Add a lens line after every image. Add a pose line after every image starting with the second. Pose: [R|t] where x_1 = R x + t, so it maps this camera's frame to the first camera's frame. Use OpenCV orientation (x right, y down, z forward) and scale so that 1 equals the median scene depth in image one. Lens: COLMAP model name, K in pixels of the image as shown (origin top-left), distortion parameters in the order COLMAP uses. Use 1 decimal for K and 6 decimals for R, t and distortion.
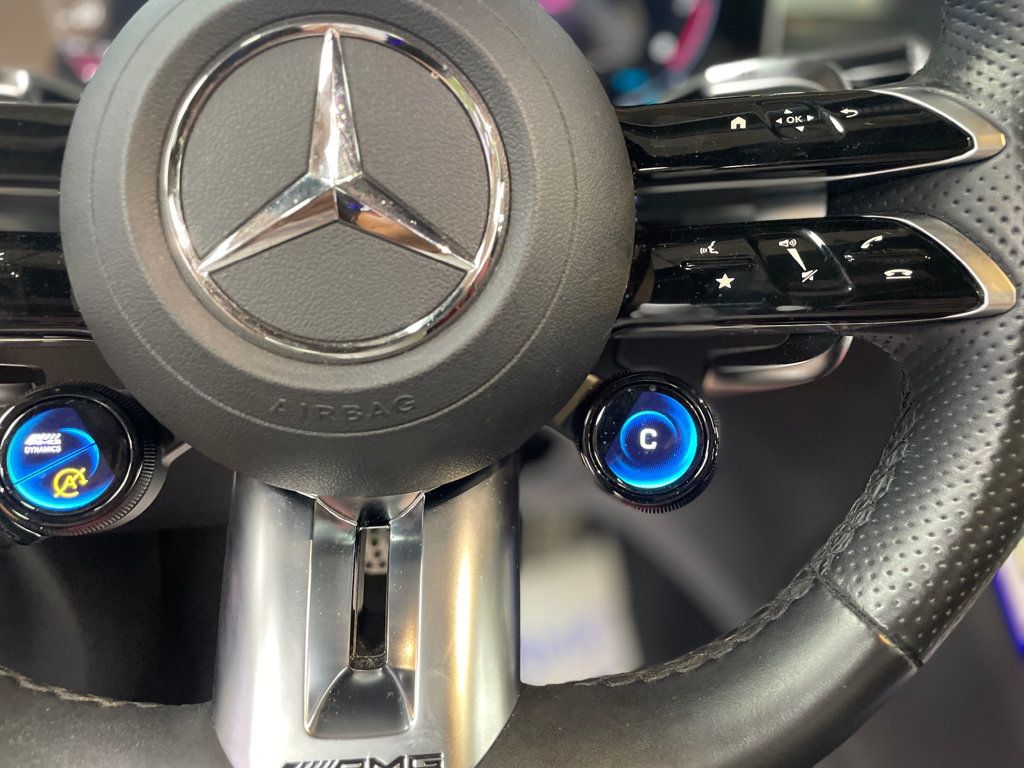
lens RADIAL K [[768.5, 0, 512.0], [0, 768.5, 384.0], [0, 0, 1]] dist [0.077091, -0.129165]
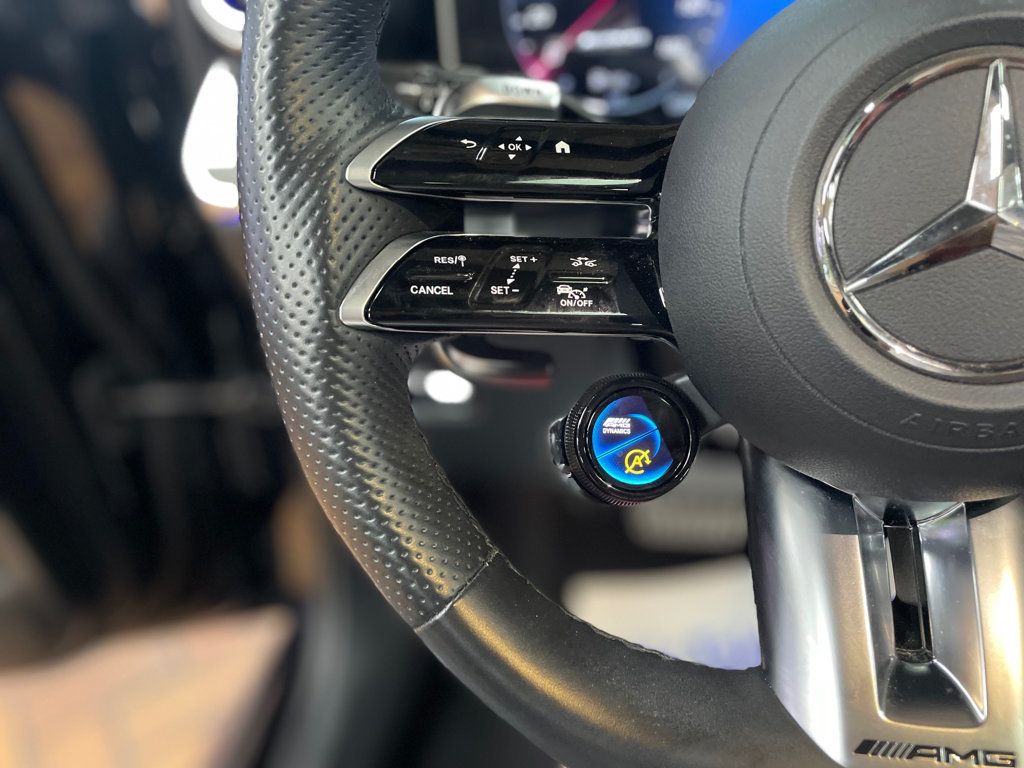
lens RADIAL K [[768.5, 0, 512.0], [0, 768.5, 384.0], [0, 0, 1]] dist [0.077091, -0.129165]
pose [[0.964345, 0.063313, -0.256964, -0.468393], [-0.048932, 0.996877, 0.061986, -0.050040], [0.260086, -0.047202, 0.964431, -0.147031]]
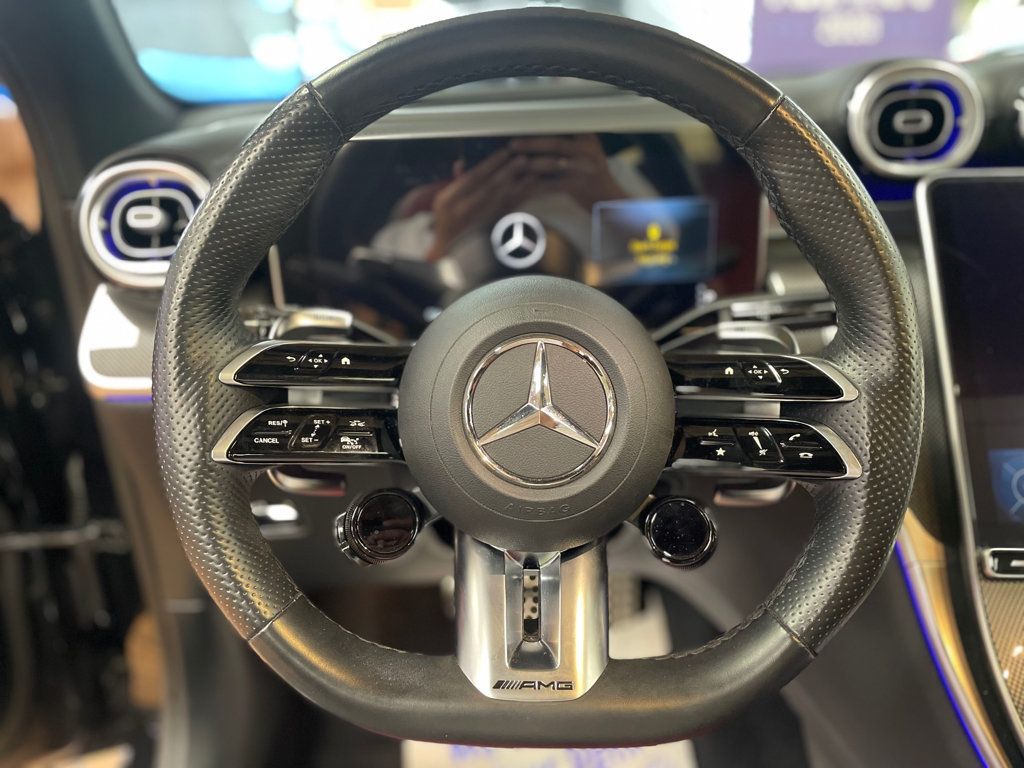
lens RADIAL K [[768.5, 0, 512.0], [0, 768.5, 384.0], [0, 0, 1]] dist [0.077091, -0.129165]
pose [[0.997298, 0.040543, -0.061265, -0.143079], [-0.046408, 0.994147, -0.097560, -0.088906], [0.056951, 0.100140, 0.993342, -1.016038]]
